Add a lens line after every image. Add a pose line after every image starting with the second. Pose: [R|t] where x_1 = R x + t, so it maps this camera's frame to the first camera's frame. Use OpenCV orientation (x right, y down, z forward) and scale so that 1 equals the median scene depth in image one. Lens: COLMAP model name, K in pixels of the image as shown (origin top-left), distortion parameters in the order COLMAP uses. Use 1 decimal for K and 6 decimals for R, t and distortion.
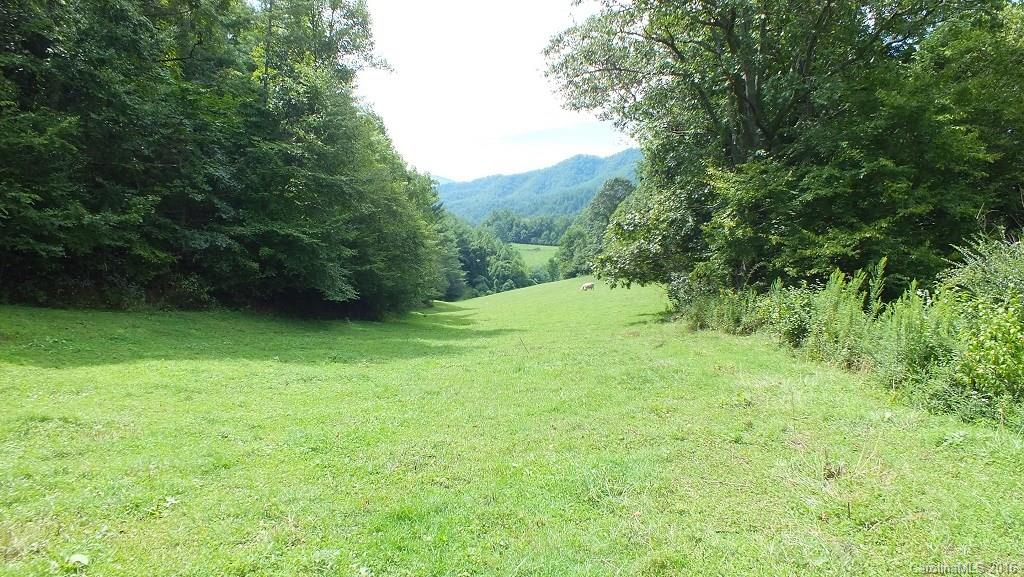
lens RADIAL K [[668.9, 0, 511.6], [0, 668.9, 286.8], [0, 0, 1]] dist [-0.044068, 0.022348]
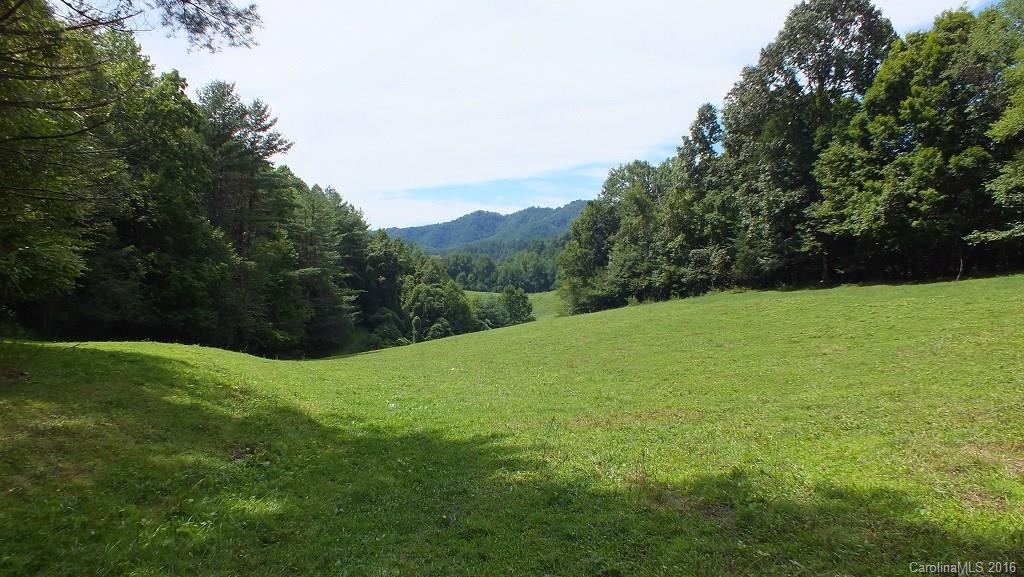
lens RADIAL K [[668.9, 0, 512.1], [0, 668.9, 290.5], [0, 0, 1]] dist [-0.044068, 0.022348]
pose [[0.986447, 0.039643, 0.159218, -0.031684], [-0.026021, 0.995891, -0.086744, 0.011259], [-0.162002, 0.081426, 0.983425, 0.462363]]
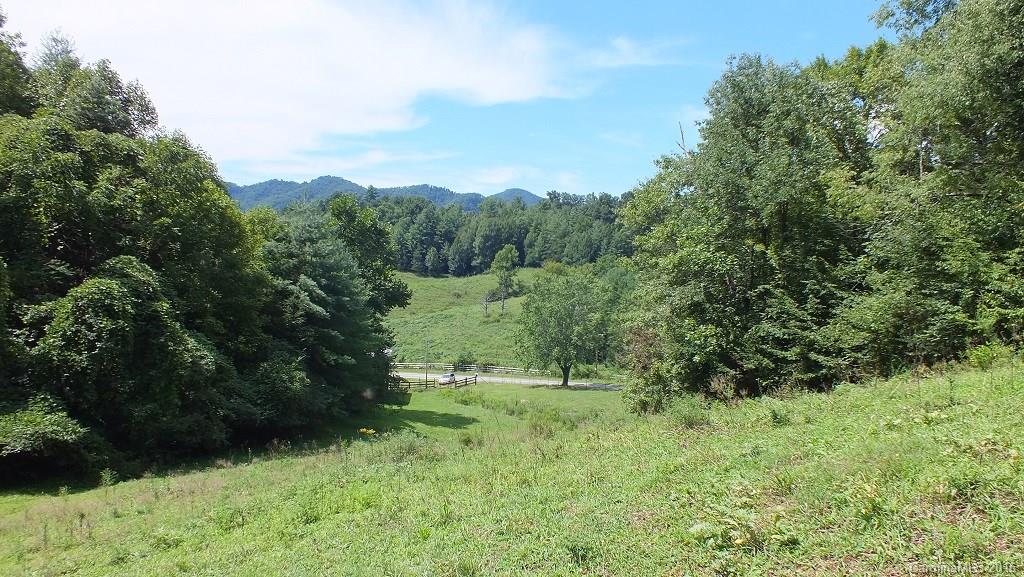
lens RADIAL K [[668.9, 0, 514.9], [0, 668.9, 290.4], [0, 0, 1]] dist [-0.044068, 0.022348]
pose [[0.854028, 0.049974, 0.517821, -0.004577], [-0.014454, 0.997271, -0.072405, 0.002437], [-0.520026, 0.054352, 0.852419, 0.837471]]
